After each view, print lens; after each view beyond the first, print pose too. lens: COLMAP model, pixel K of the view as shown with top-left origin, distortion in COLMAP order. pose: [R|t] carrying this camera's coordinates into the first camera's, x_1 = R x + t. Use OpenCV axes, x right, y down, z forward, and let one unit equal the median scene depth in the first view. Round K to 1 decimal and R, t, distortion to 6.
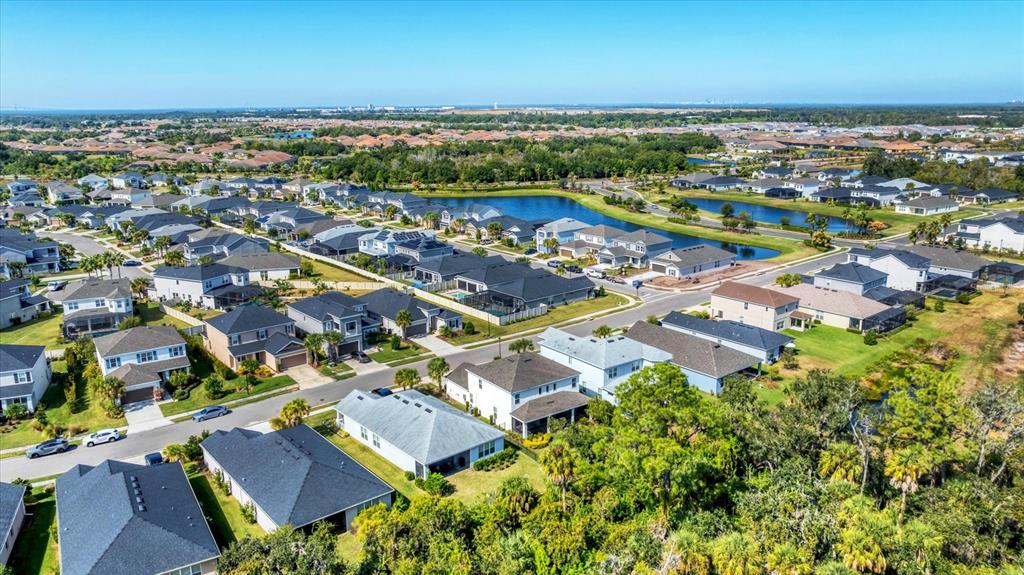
lens RADIAL K [[738.7, 0, 512.0], [0, 738.7, 287.5], [0, 0, 1]] dist [-0.010535, -0.004073]
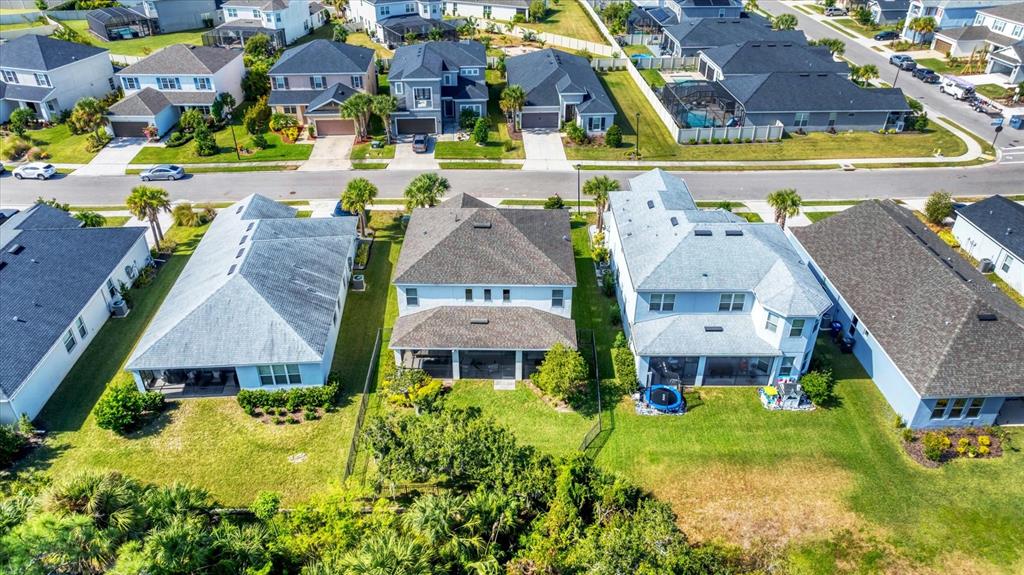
lens RADIAL K [[711.3, 0, 512.0], [0, 711.3, 287.5], [0, 0, 1]] dist [-0.008408, -0.002538]
pose [[0.804493, 0.326553, -0.496140, 0.233018], [-0.152767, 0.920964, 0.358453, -0.031223], [0.573981, -0.212578, 0.790795, 0.502767]]
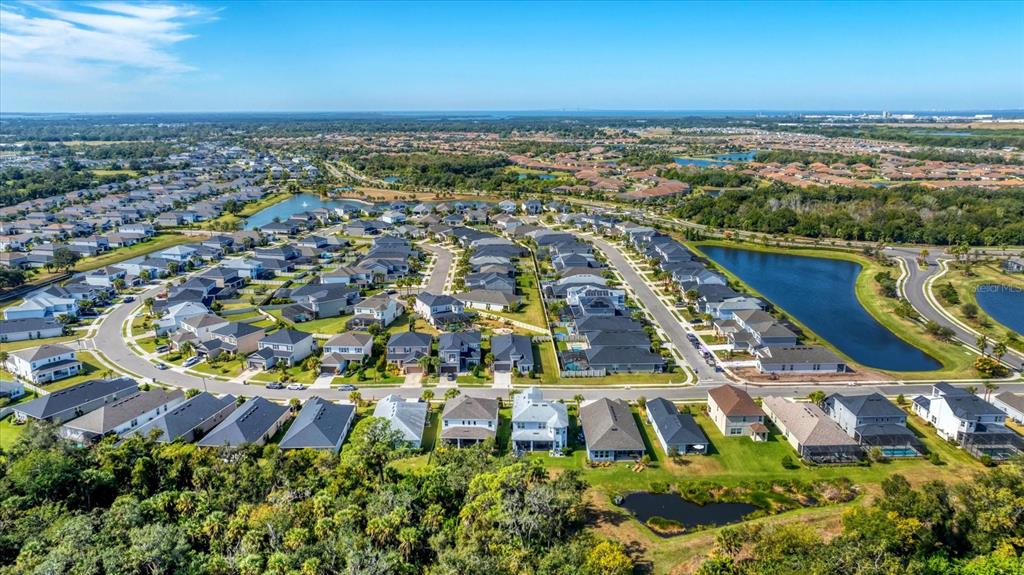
lens RADIAL K [[711.3, 0, 512.0], [0, 711.3, 287.5], [0, 0, 1]] dist [-0.008408, -0.002538]
pose [[0.781912, 0.156176, -0.603508, 0.810911], [-0.152686, 0.986601, 0.057492, -0.208363], [0.604401, 0.047193, 0.795281, -0.164781]]
